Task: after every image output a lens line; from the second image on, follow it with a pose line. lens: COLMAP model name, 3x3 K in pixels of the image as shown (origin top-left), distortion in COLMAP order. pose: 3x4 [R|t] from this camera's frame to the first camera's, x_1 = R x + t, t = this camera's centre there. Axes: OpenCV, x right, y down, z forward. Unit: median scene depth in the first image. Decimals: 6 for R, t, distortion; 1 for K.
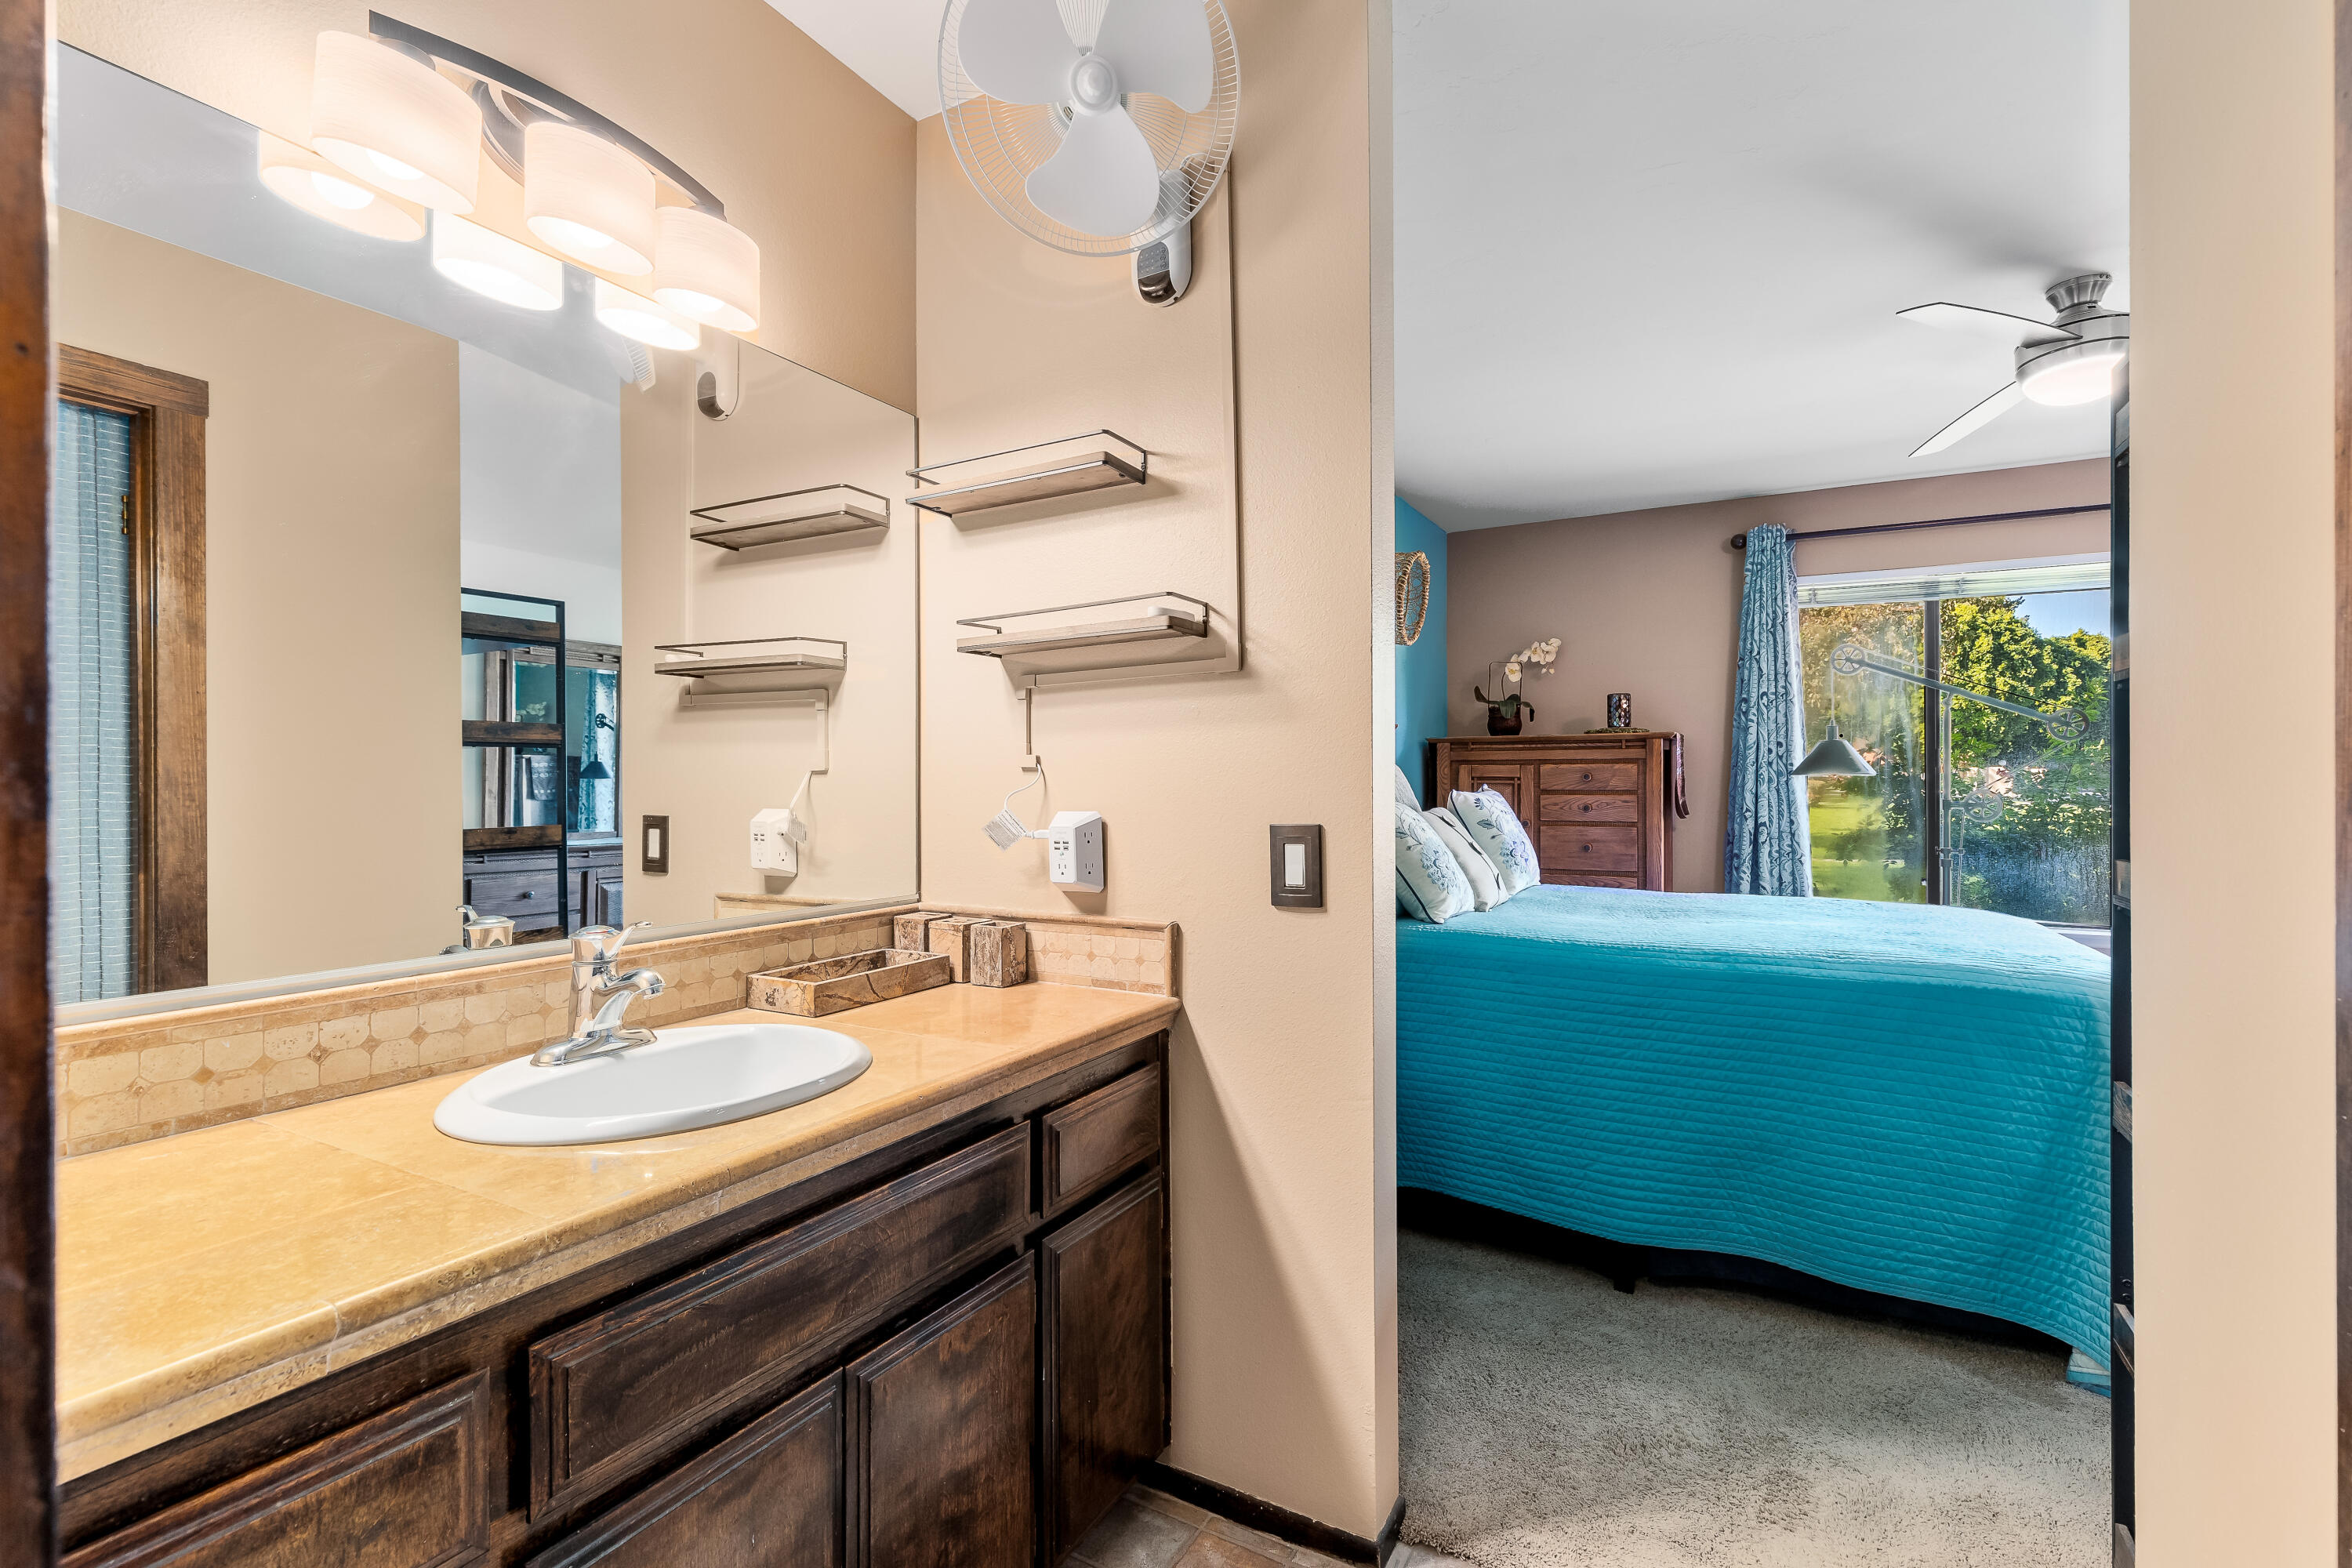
lens RADIAL K [[1057.1, 0, 1175.3], [0, 1057.1, 791.6], [0, 0, 1]] dist [0.004091, -0.000113]
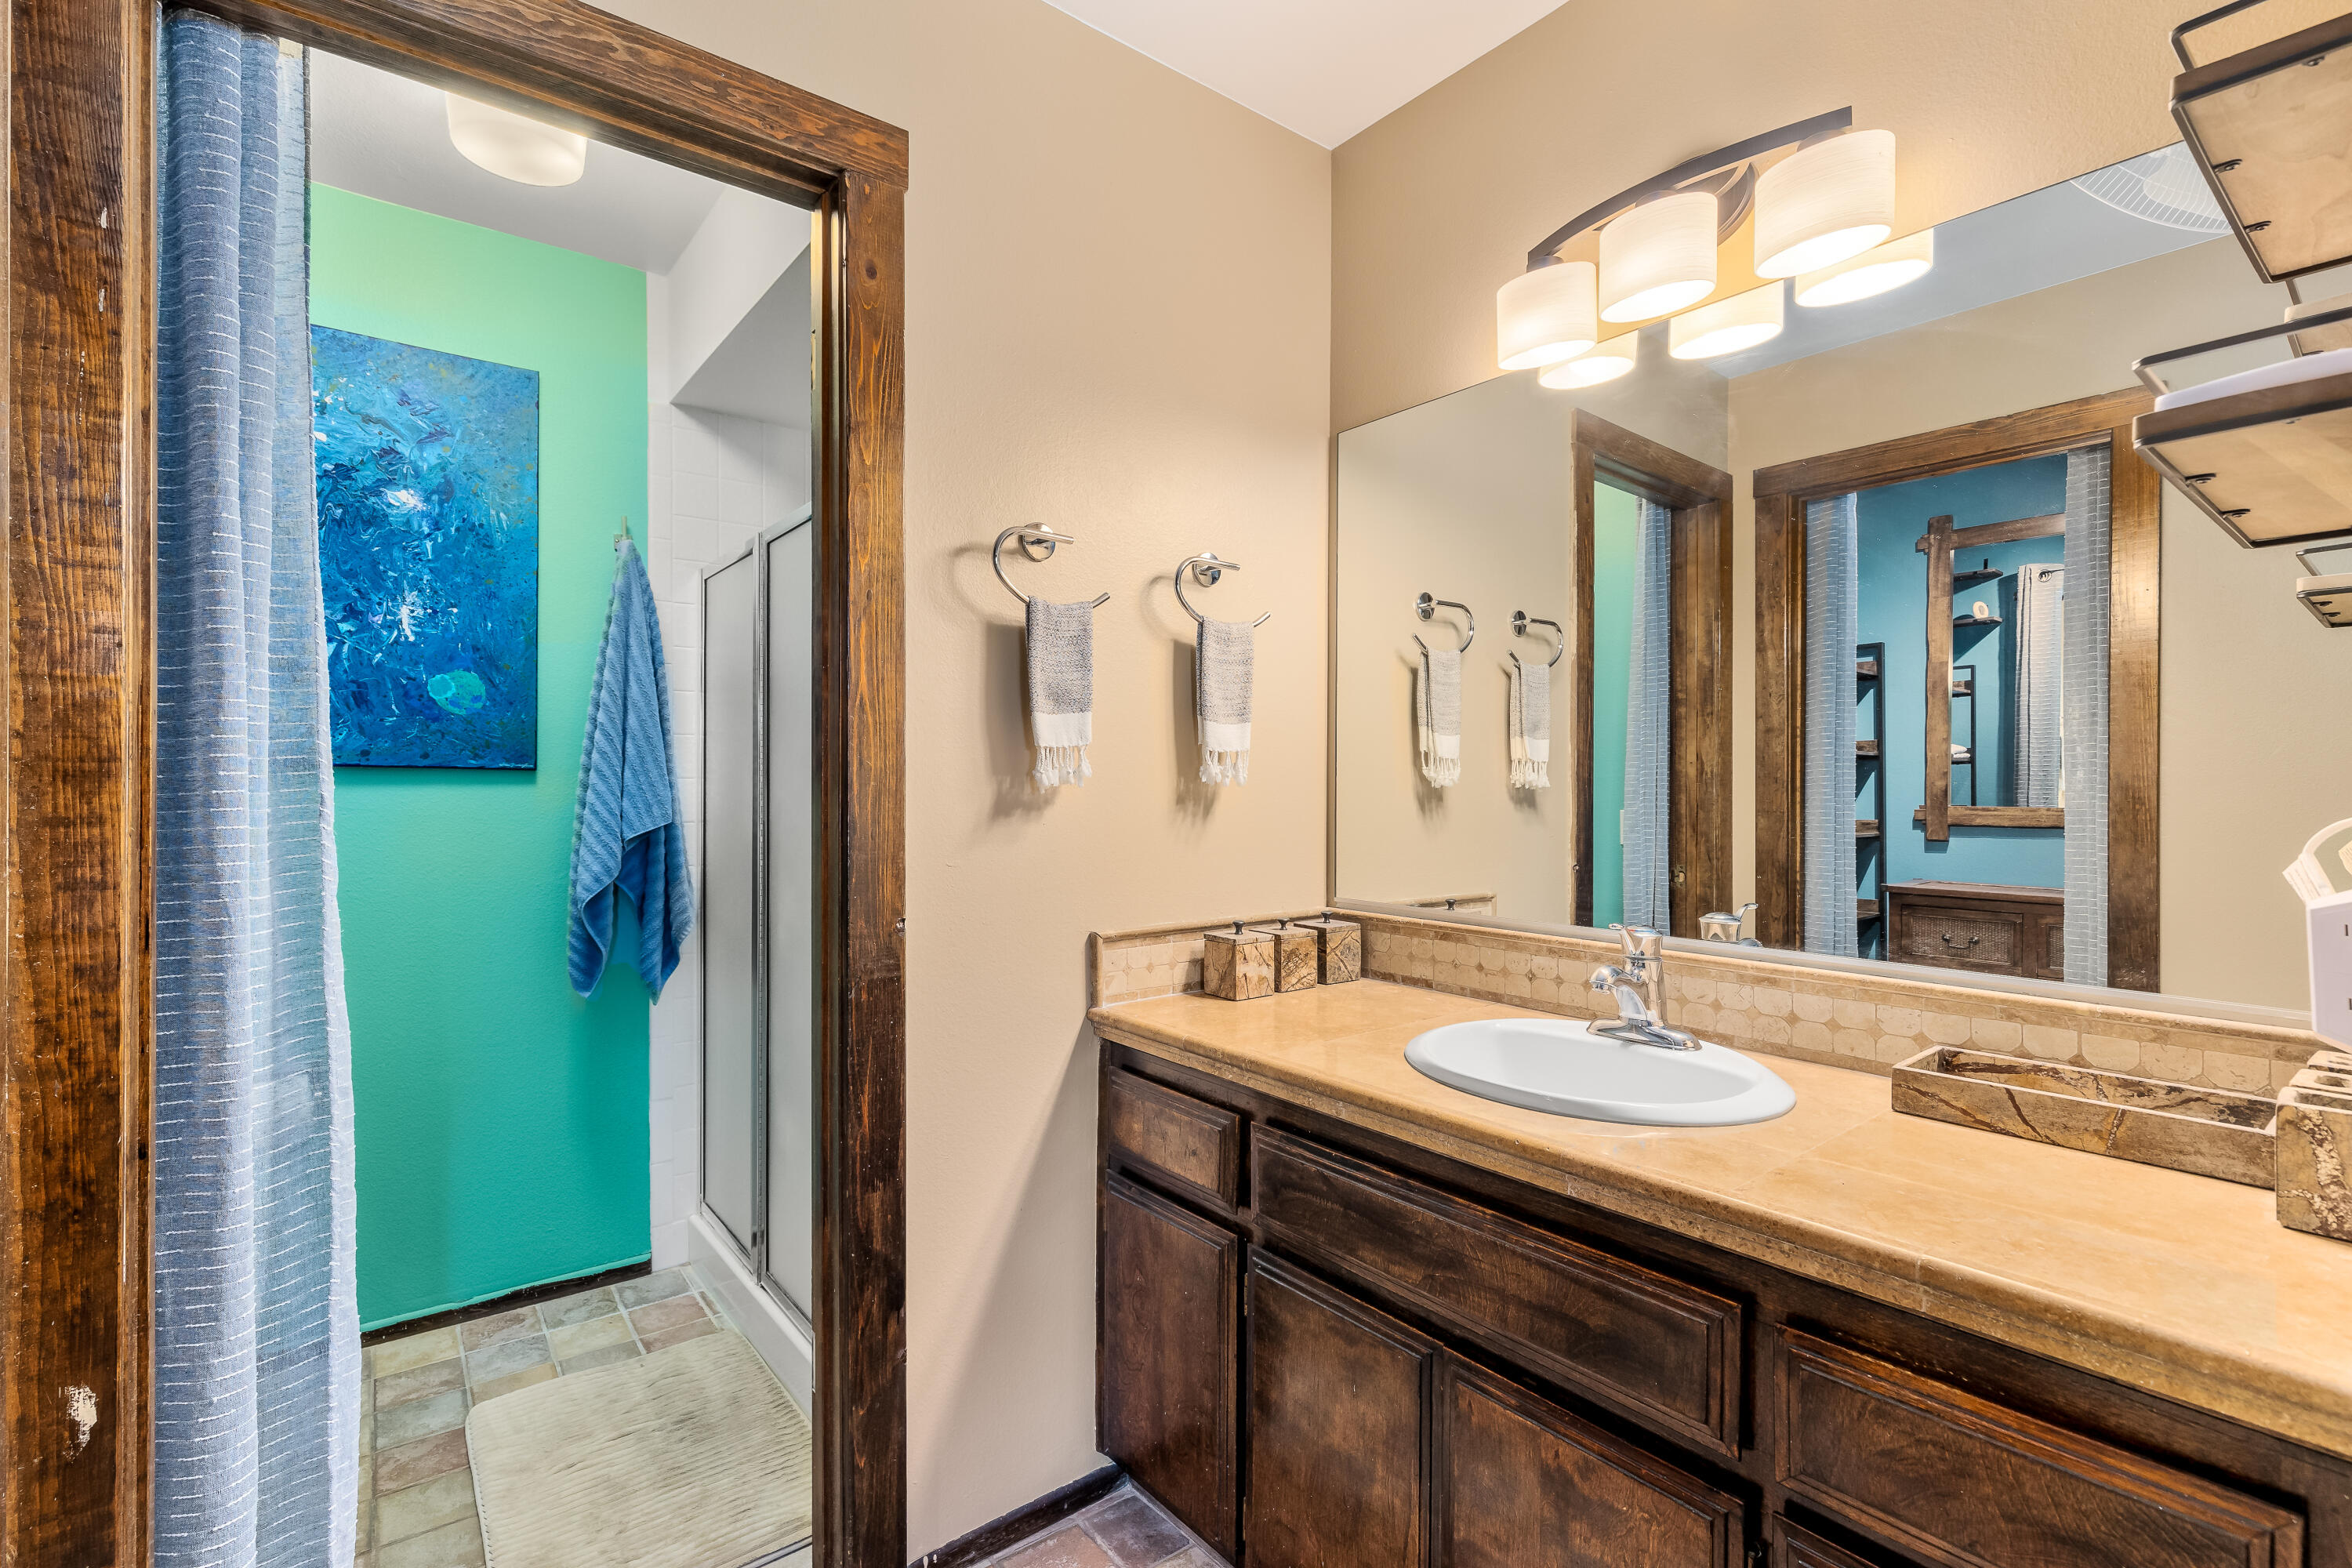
lens RADIAL K [[1057.1, 0, 1176.6], [0, 1057.1, 780.2], [0, 0, 1]] dist [0.004091, -0.000113]
pose [[-0.378491, -0.000789, -0.925605, 0.735241], [-0.008519, 0.999960, 0.002631, -0.023971], [0.925566, 0.008881, -0.378482, 1.093683]]
